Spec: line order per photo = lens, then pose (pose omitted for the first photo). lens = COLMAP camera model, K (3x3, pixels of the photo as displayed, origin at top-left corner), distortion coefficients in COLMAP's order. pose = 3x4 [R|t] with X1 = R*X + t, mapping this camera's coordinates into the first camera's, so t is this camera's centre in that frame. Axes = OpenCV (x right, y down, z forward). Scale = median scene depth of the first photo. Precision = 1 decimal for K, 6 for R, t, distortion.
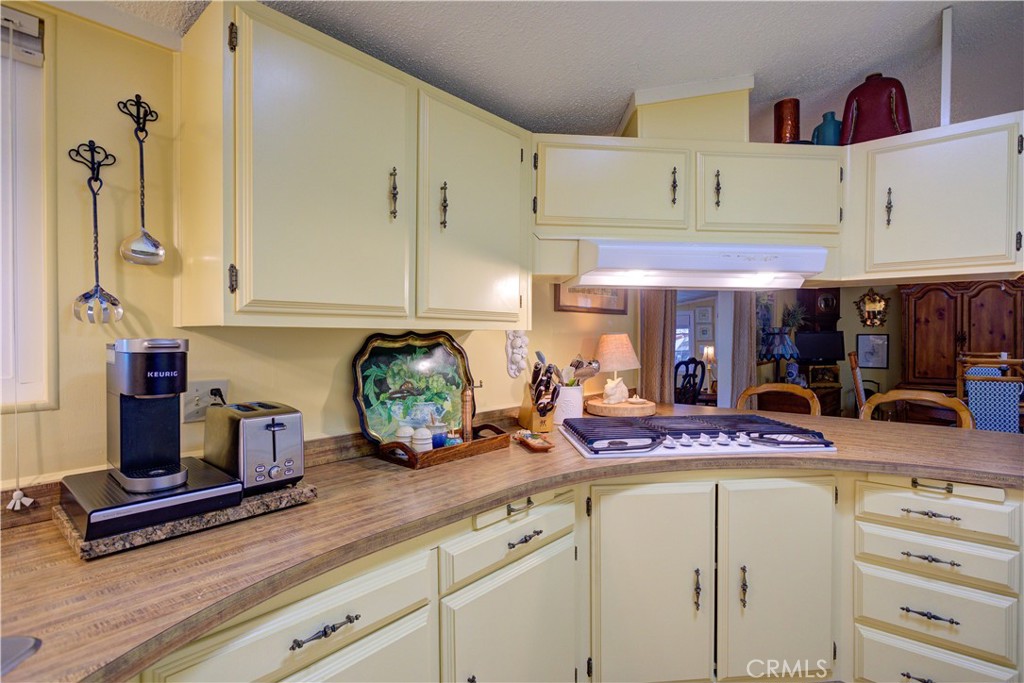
lens RADIAL K [[504.0, 0, 509.7], [0, 504.0, 338.9], [0, 0, 1]] dist [-0.009177, 0.004341]
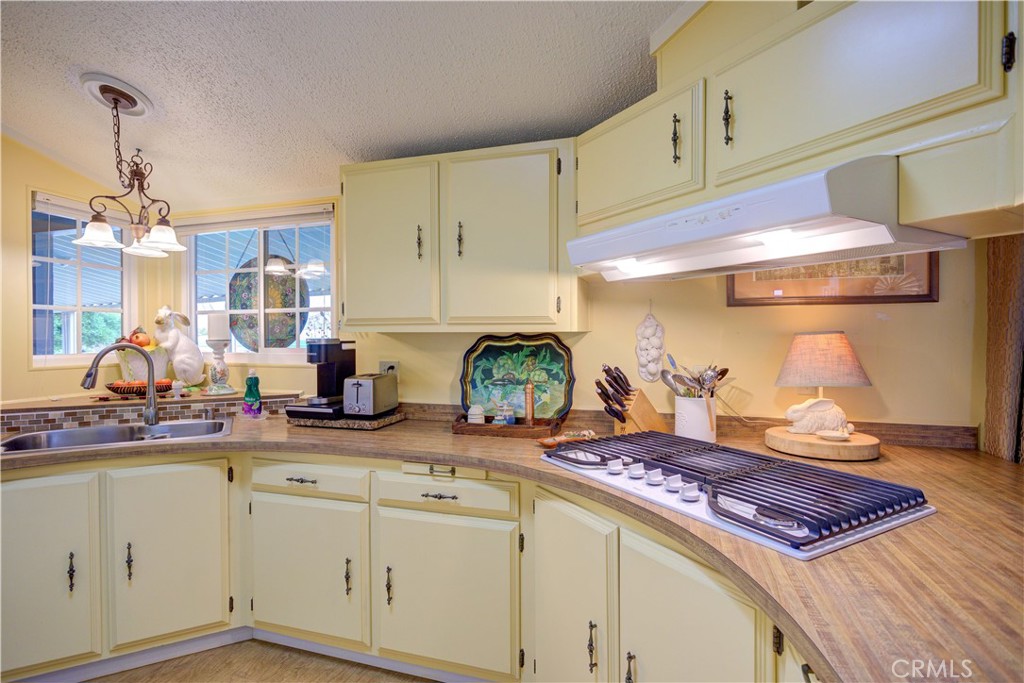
lens RADIAL K [[504.0, 0, 509.4], [0, 504.0, 341.1], [0, 0, 1]] dist [-0.009177, 0.004341]
pose [[0.398853, 0.008537, -0.916975, 0.996501], [-0.003574, 0.999964, 0.007755, -0.005808], [0.917008, 0.000184, 0.398869, 0.510746]]
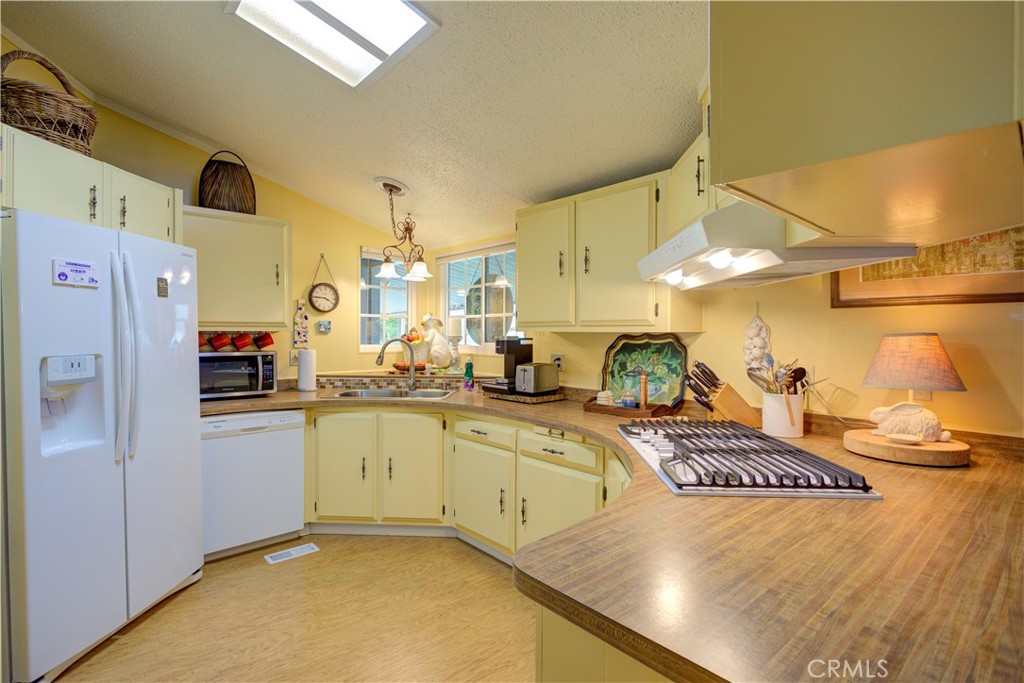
lens RADIAL K [[504.0, 0, 510.4], [0, 504.0, 340.9], [0, 0, 1]] dist [-0.009177, 0.004341]
pose [[-0.134156, 0.013029, -0.990875, 1.401118], [-0.011469, 0.999826, 0.014700, -0.010175], [0.990894, 0.013336, -0.133983, 0.848294]]
